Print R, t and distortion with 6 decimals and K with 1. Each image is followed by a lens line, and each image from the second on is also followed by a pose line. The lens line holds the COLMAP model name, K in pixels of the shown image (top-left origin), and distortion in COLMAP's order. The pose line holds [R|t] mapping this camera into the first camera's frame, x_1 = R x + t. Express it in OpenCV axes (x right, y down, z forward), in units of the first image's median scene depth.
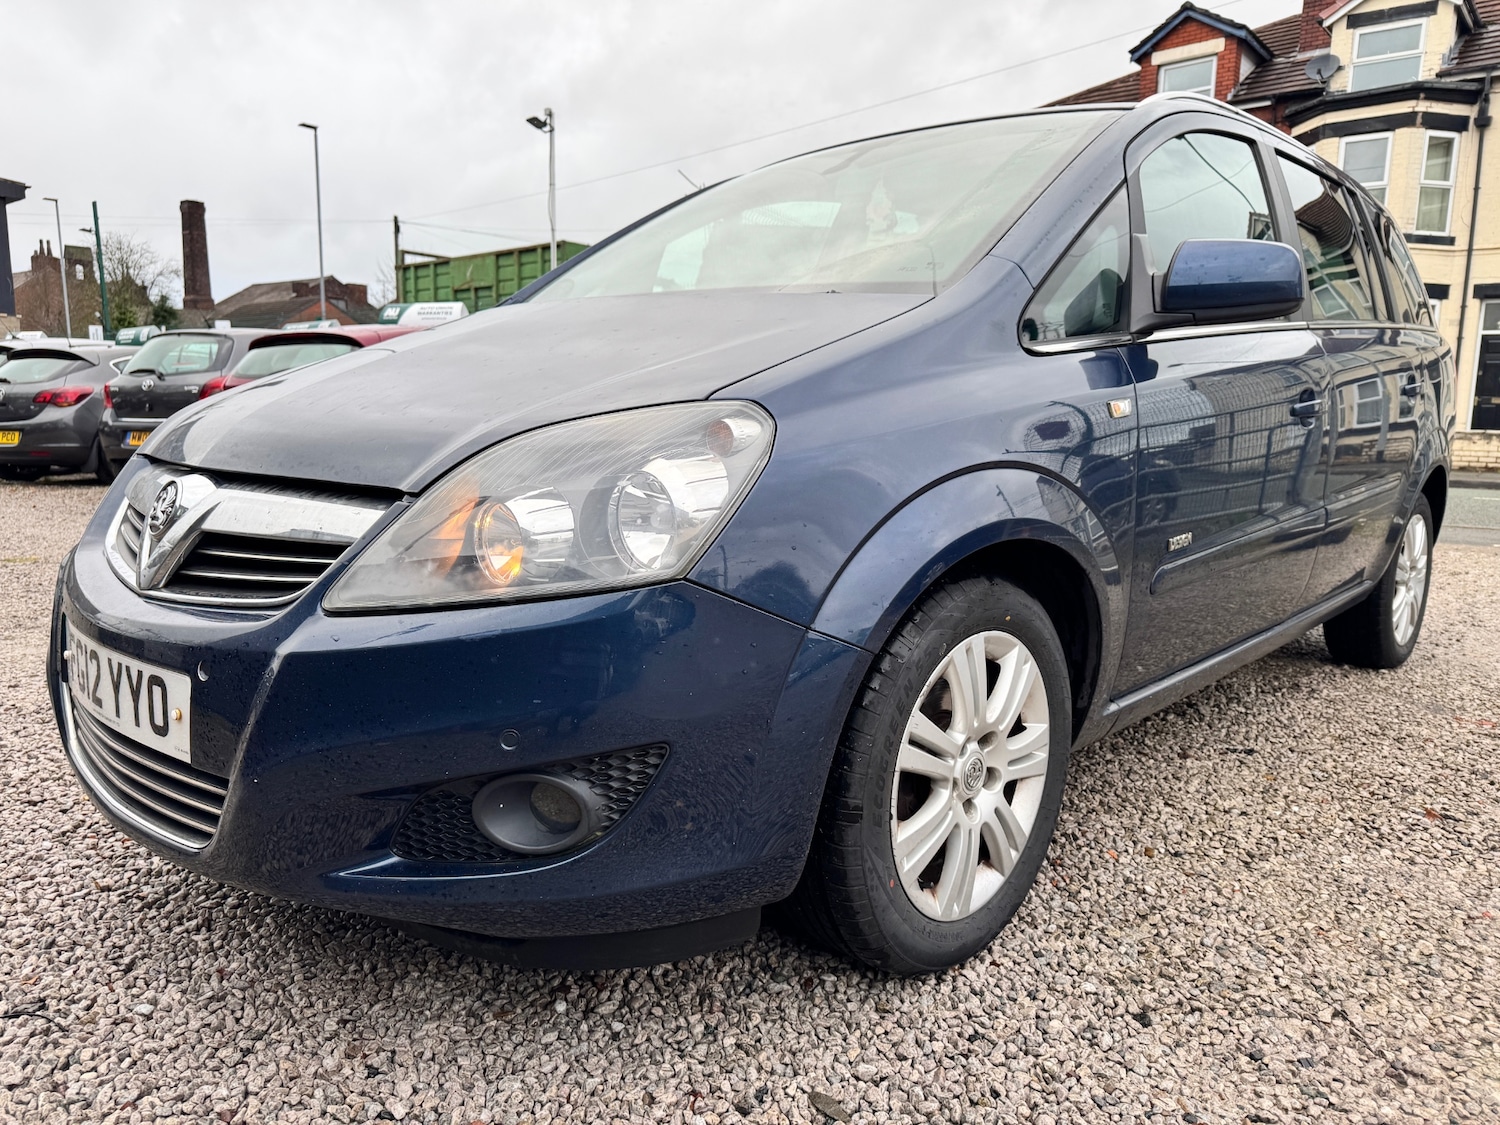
lens RADIAL K [[1055.8, 0, 759.7], [0, 1055.8, 567.6], [0, 0, 1]] dist [0.003601, -0.005593]
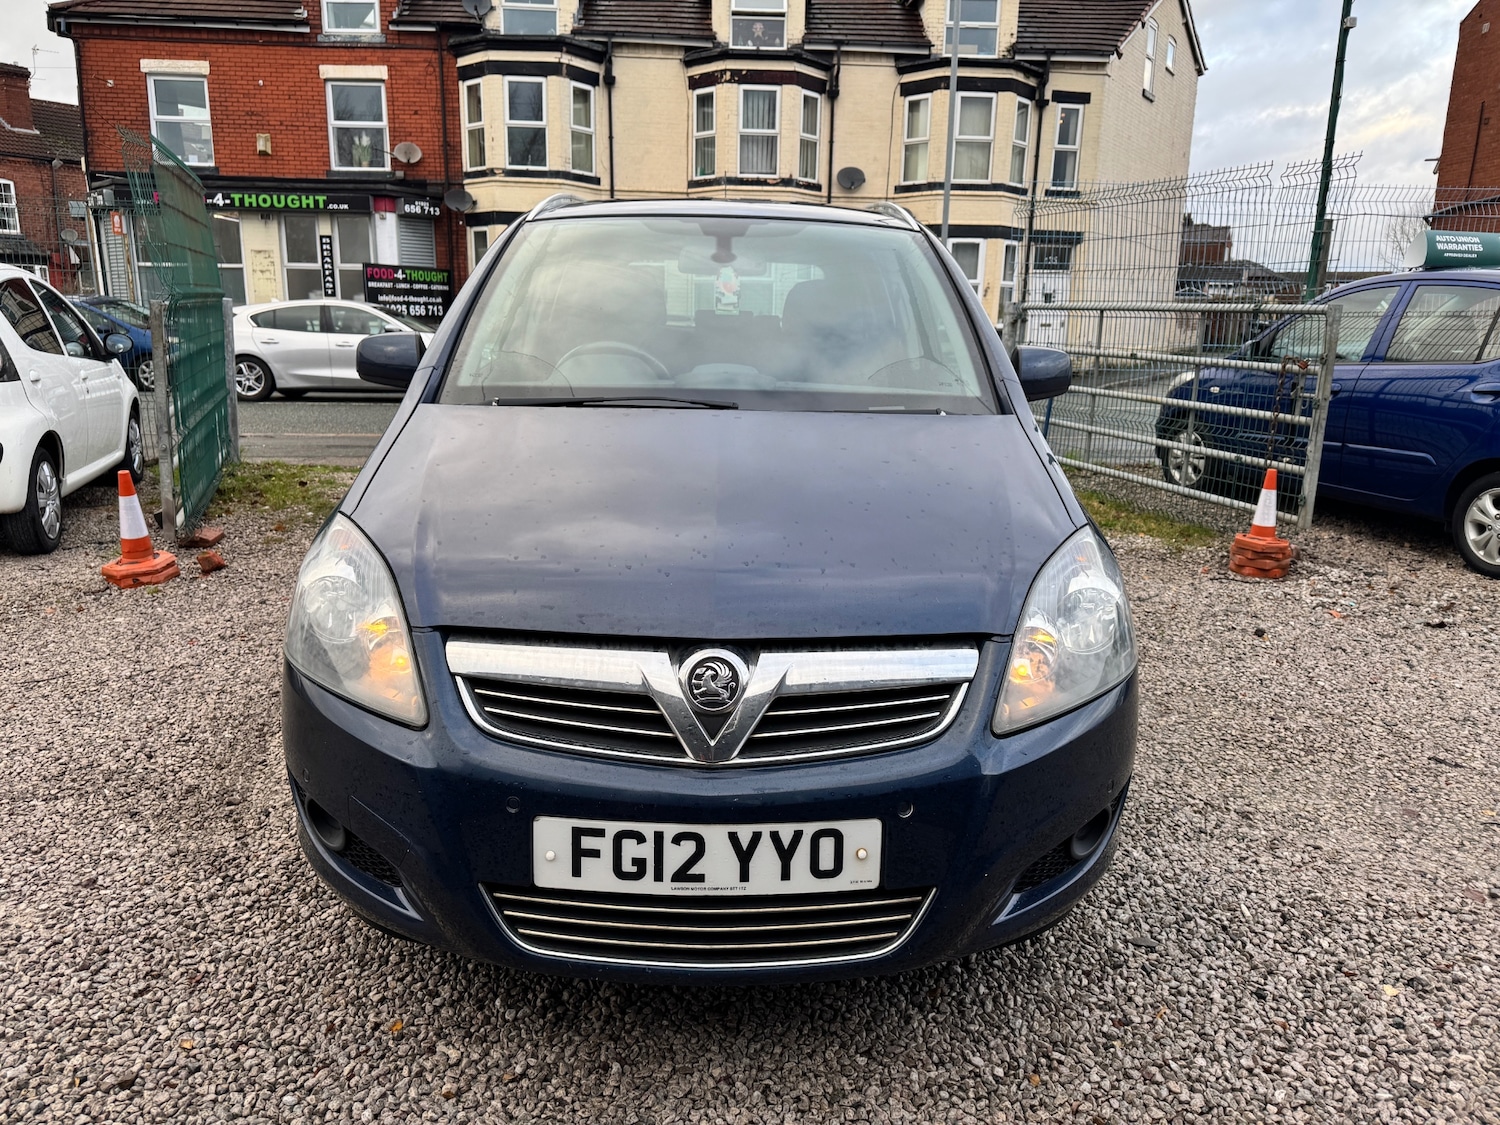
lens RADIAL K [[1056.0, 0, 750.0], [0, 1056.0, 562.5], [0, 0, 1]] dist [-0.004125, -0.005346]
pose [[0.723335, -0.160537, 0.671576, -1.041085], [0.100040, 0.986701, 0.128115, -0.280013], [-0.683211, -0.025486, 0.729776, 0.142207]]
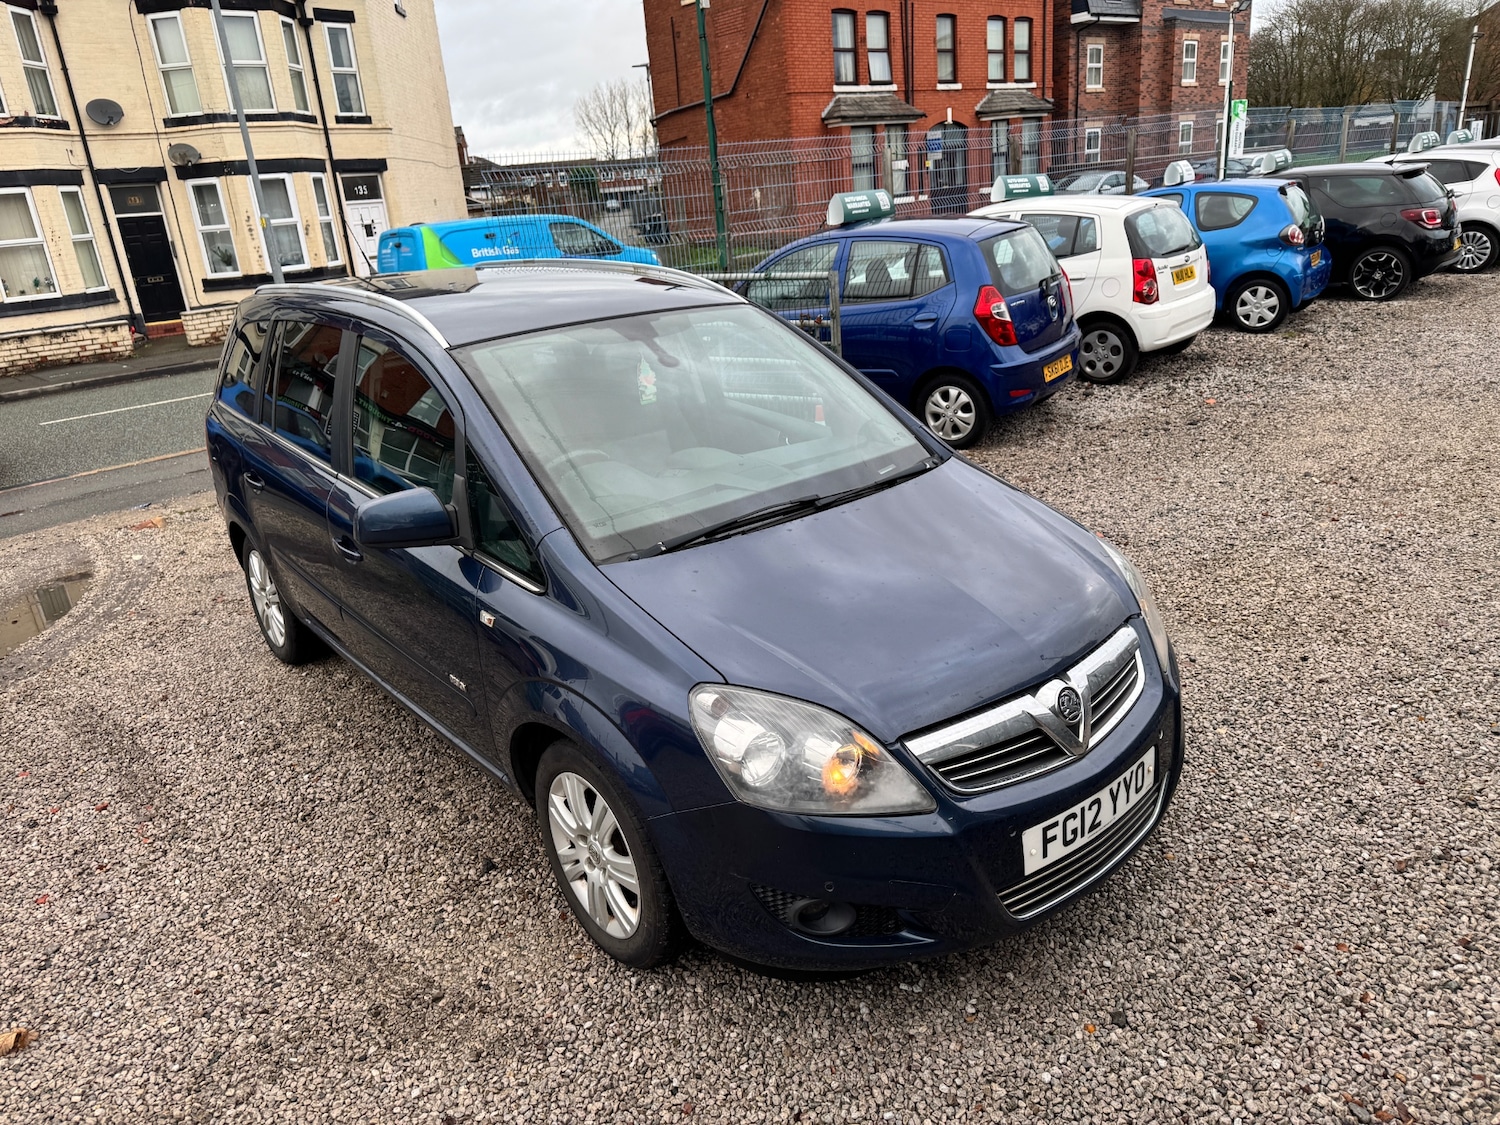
lens RADIAL K [[1049.7, 0, 752.4], [0, 1049.7, 564.5], [0, 0, 1]] dist [0.012582, -0.012222]
pose [[0.137485, -0.354831, 0.924767, -1.787251], [0.231706, 0.919249, 0.318266, -0.802379], [-0.963021, 0.170517, 0.208599, 0.928078]]
